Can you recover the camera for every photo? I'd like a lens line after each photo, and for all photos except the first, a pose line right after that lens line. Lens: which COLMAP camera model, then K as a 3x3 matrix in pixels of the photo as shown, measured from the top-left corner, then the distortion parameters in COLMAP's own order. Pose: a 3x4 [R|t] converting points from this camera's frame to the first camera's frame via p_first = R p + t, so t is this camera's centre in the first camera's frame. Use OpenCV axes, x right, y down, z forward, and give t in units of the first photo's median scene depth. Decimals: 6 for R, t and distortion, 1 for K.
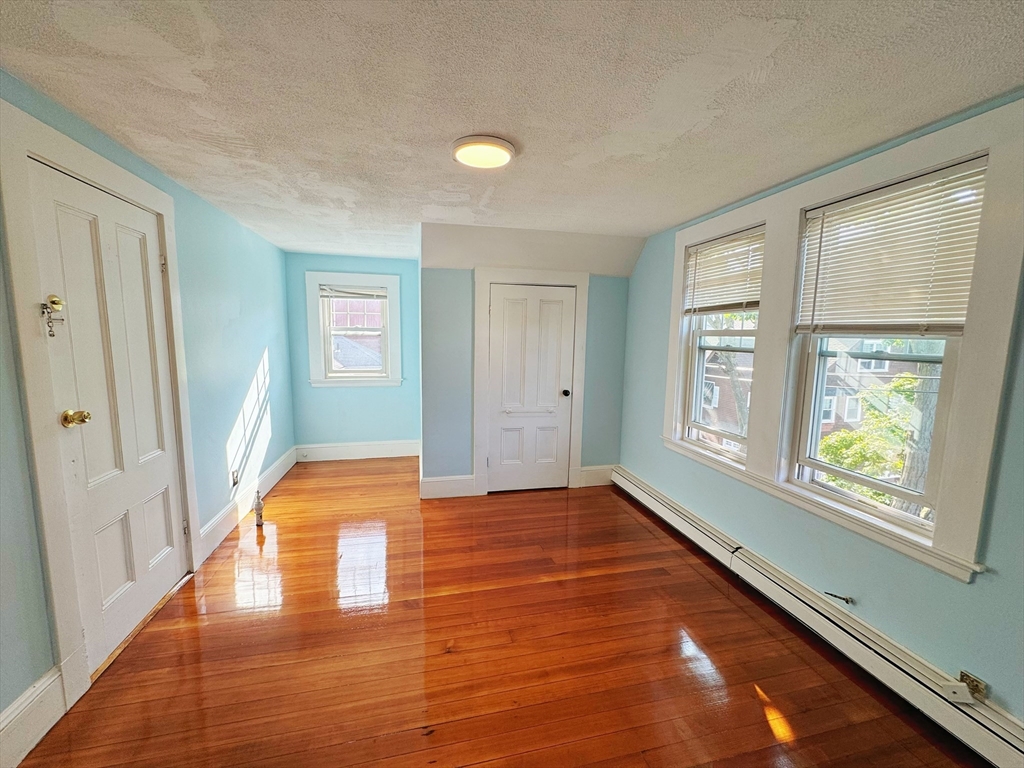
lens RADIAL K [[409.2, 0, 512.0], [0, 409.2, 384.0], [0, 0, 1]] dist [-0.002238, 0.000350]
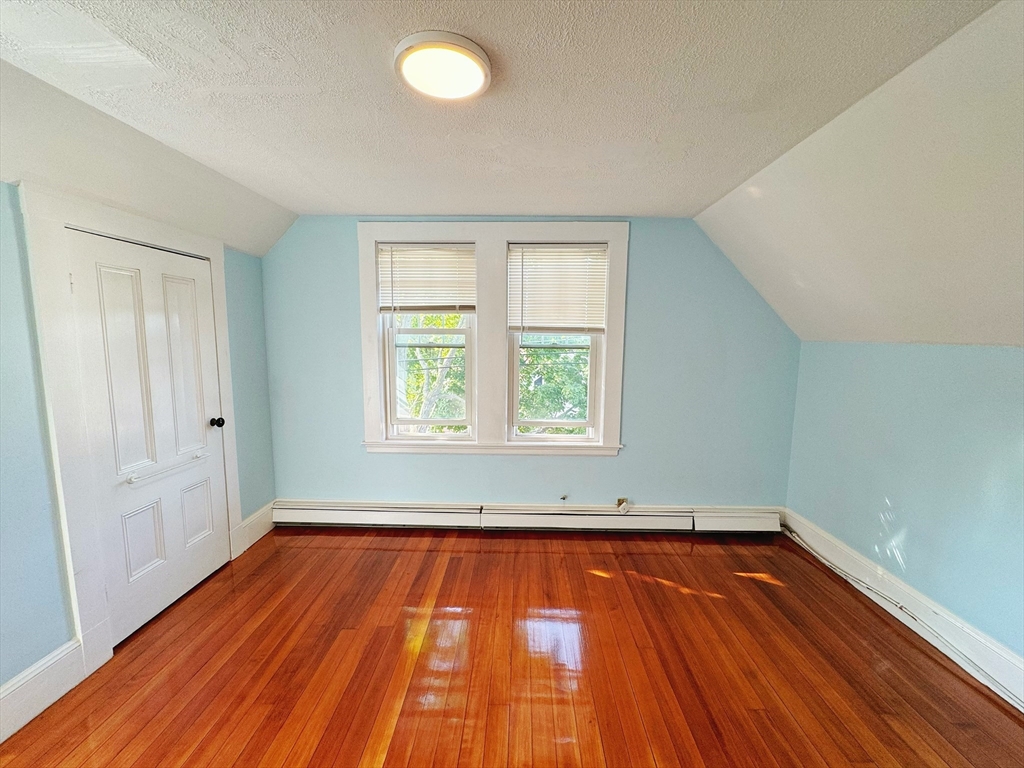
lens RADIAL K [[409.2, 0, 512.0], [0, 409.2, 384.0], [0, 0, 1]] dist [-0.002238, 0.000350]
pose [[0.252259, -0.131671, 0.958660, -0.487831], [0.112255, 0.987992, 0.106161, -0.073915], [-0.961127, 0.080834, 0.264010, 0.490310]]
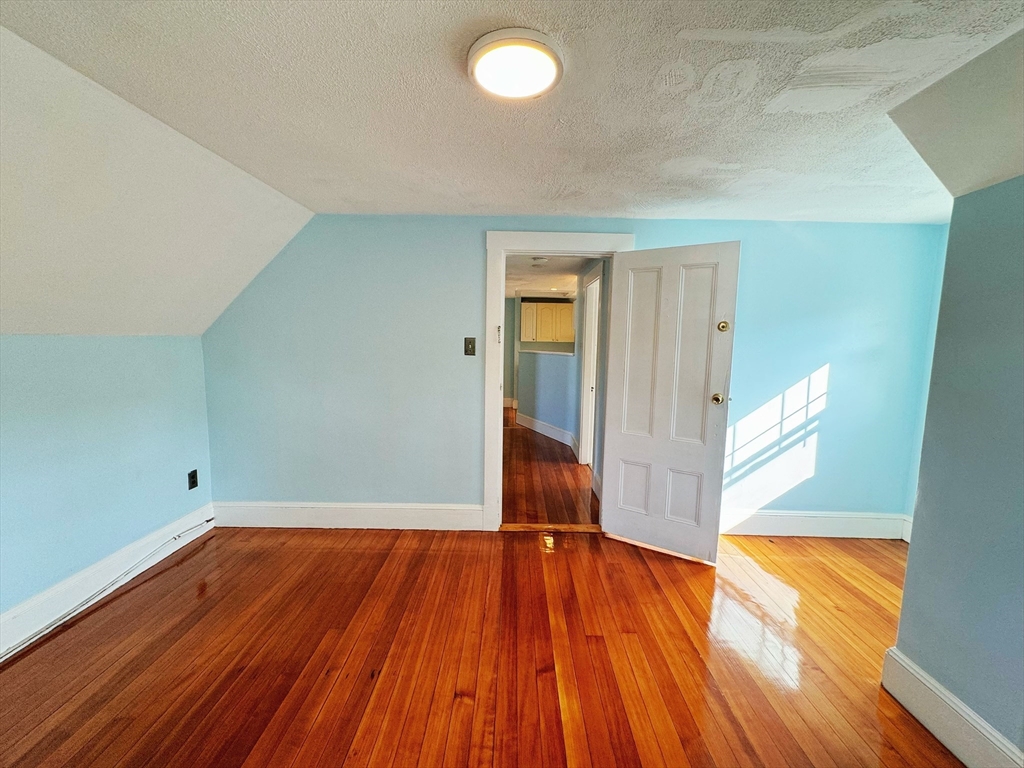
lens RADIAL K [[409.2, 0, 512.0], [0, 409.2, 384.0], [0, 0, 1]] dist [-0.002238, 0.000350]
pose [[-0.235395, 0.089129, -0.967804, 0.403376], [-0.134786, 0.983170, 0.123328, -0.090274], [0.962508, 0.159477, -0.219420, 0.792670]]
